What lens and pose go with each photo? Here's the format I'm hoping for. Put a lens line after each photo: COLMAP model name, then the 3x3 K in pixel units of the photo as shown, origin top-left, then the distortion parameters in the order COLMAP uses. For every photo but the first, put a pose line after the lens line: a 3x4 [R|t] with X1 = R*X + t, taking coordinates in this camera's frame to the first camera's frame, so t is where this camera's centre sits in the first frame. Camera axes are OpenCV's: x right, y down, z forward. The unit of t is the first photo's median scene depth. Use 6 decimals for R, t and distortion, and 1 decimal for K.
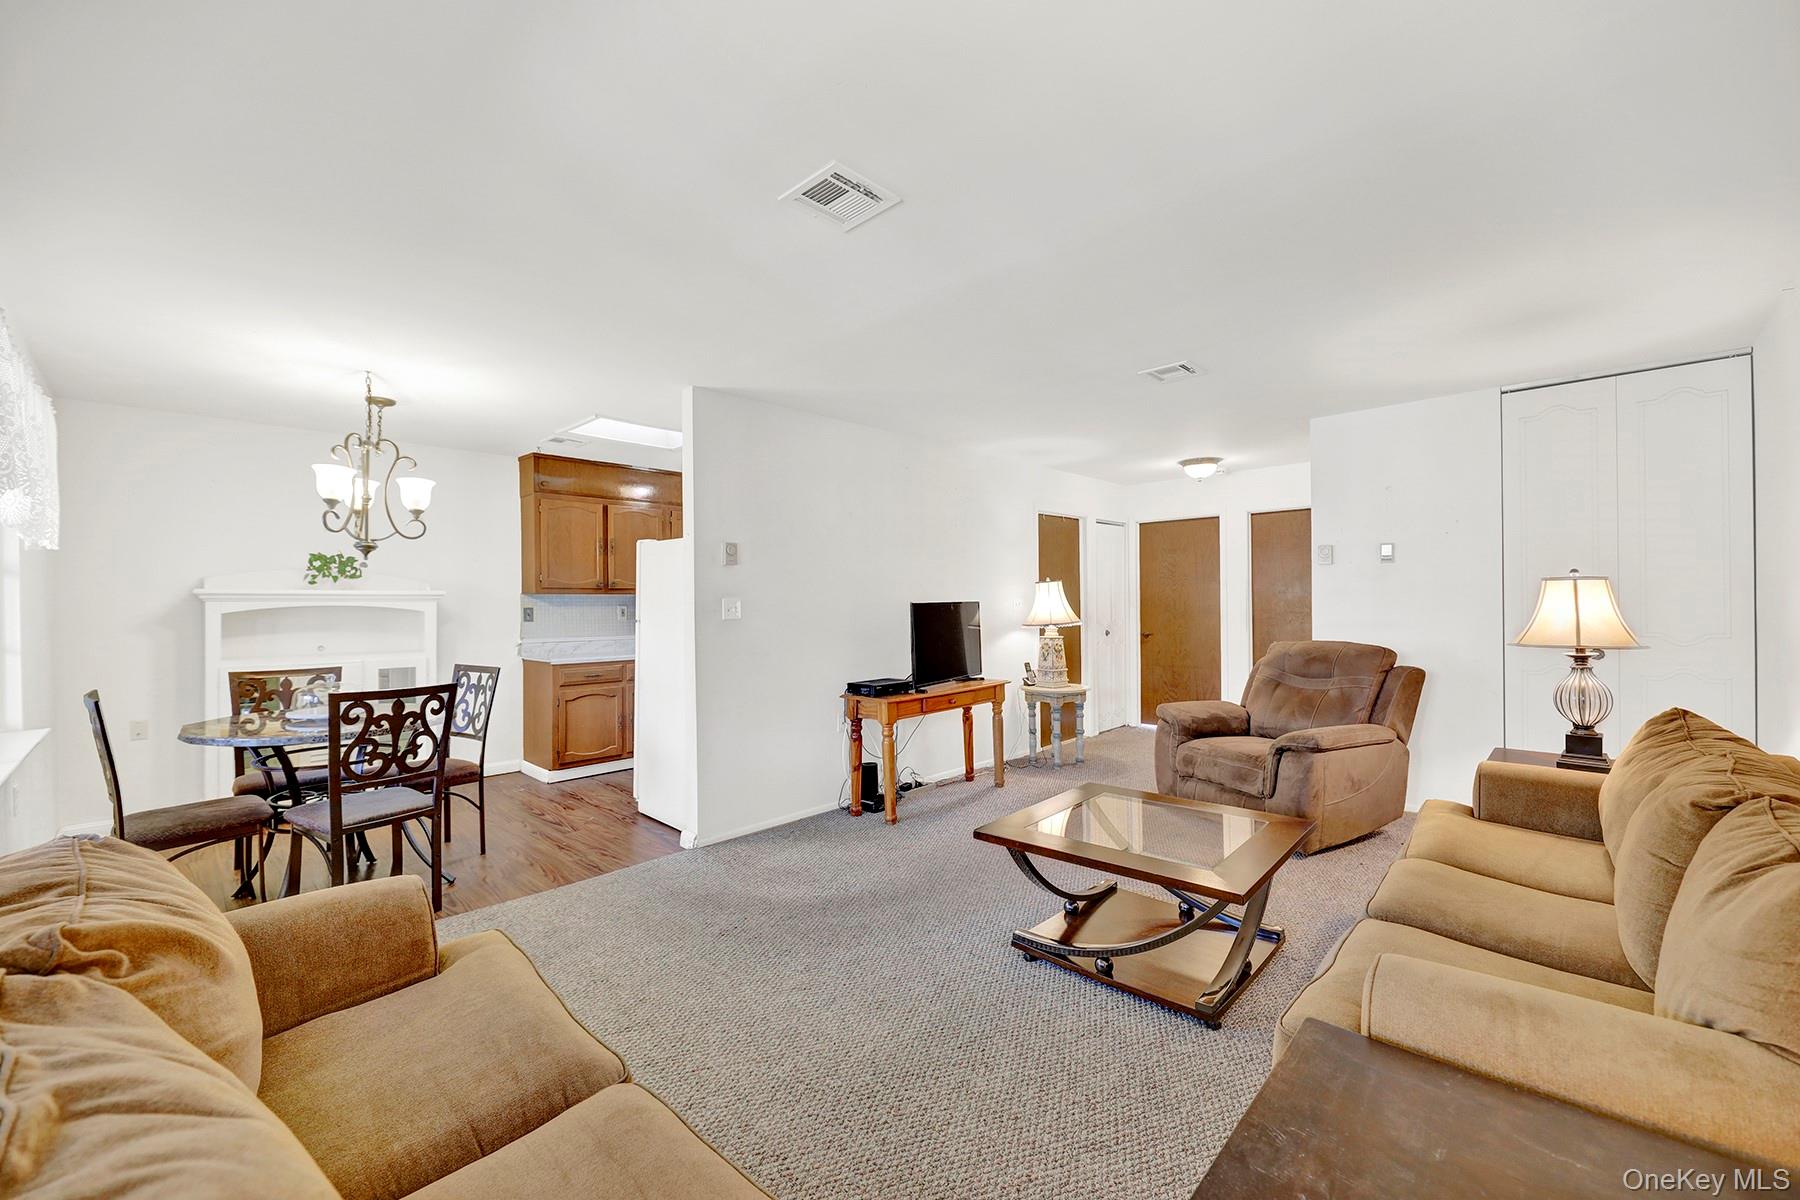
lens RADIAL K [[717.5, 0, 892.2], [0, 717.5, 602.3], [0, 0, 1]] dist [-0.000338, -0.004358]
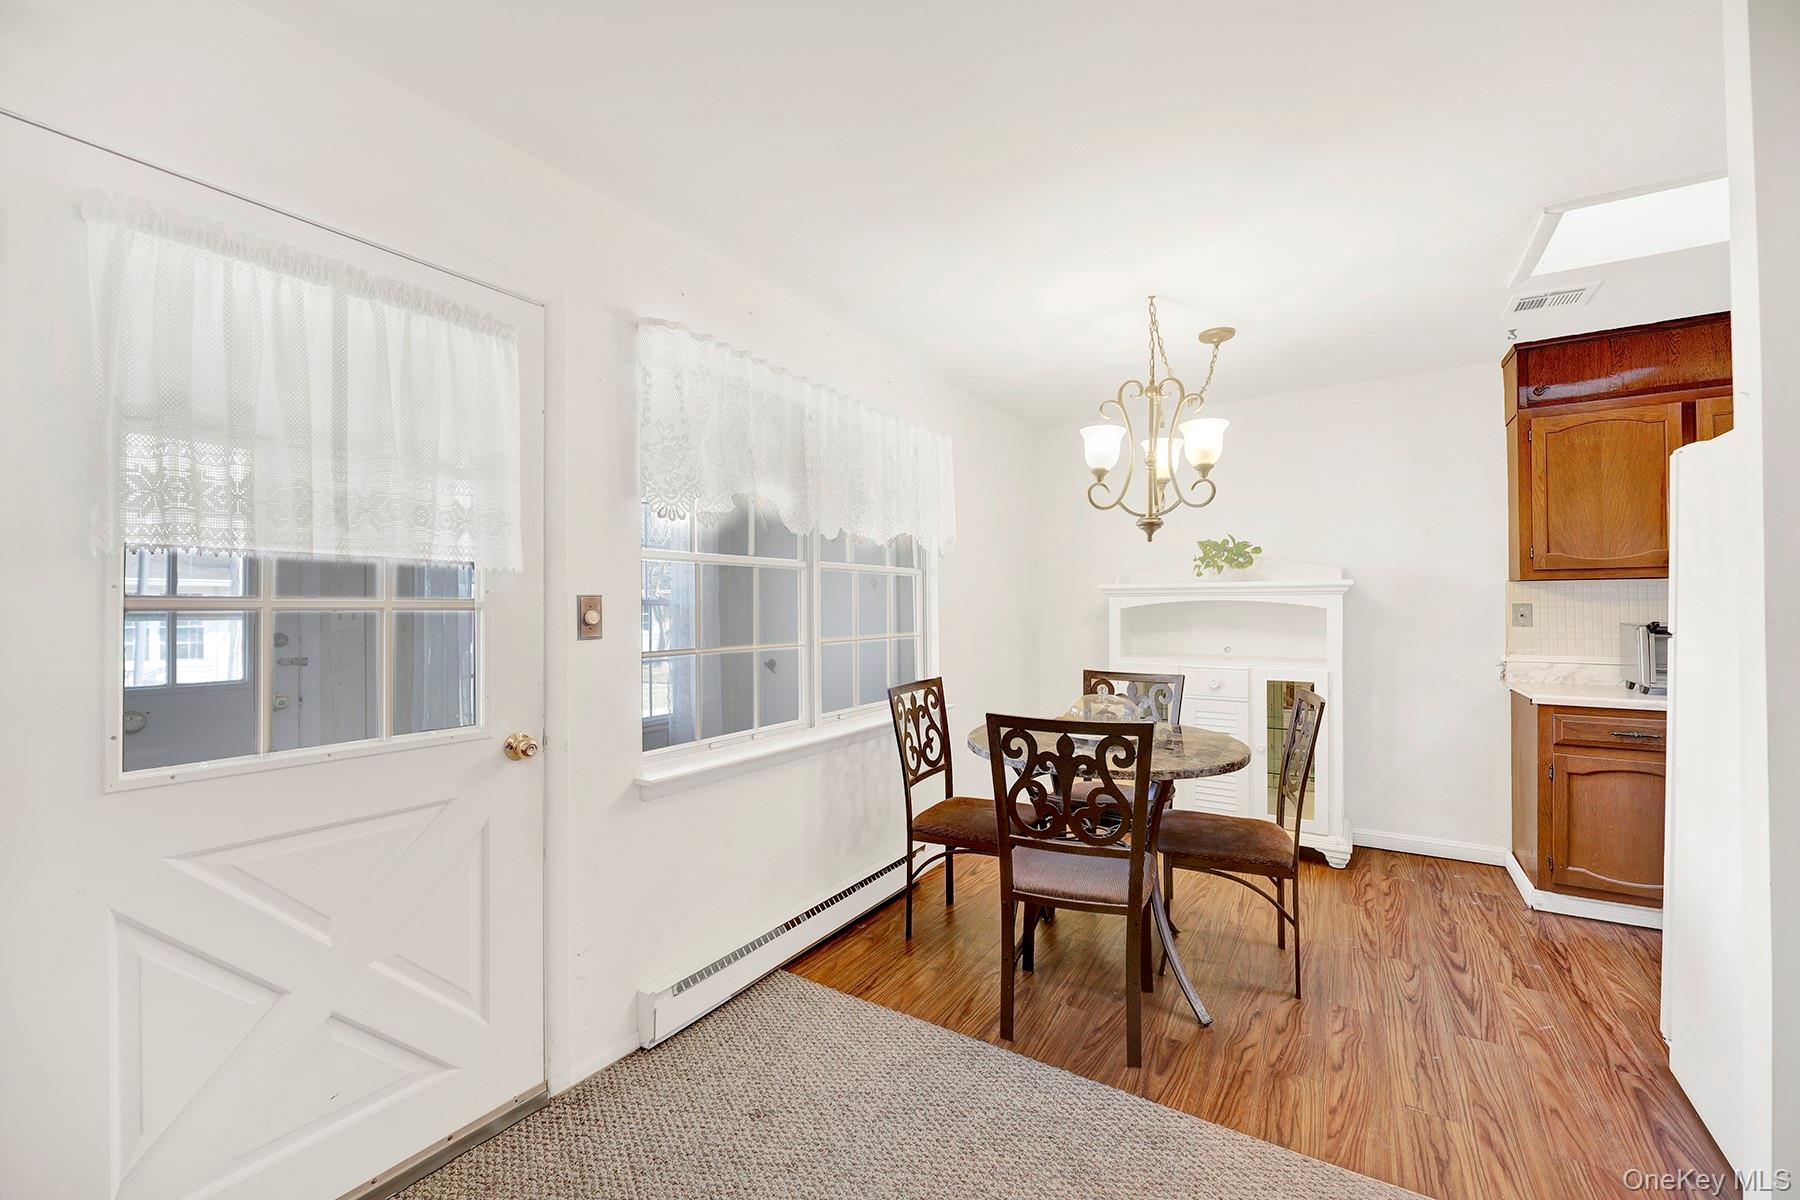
lens RADIAL K [[717.5, 0, 892.2], [0, 717.5, 602.3], [0, 0, 1]] dist [-0.000338, -0.004358]
pose [[0.204801, -0.000471, -0.978804, -0.031360], [0.006506, 0.999978, 0.000880, 0.003857], [0.978782, -0.006548, 0.204799, 0.520812]]
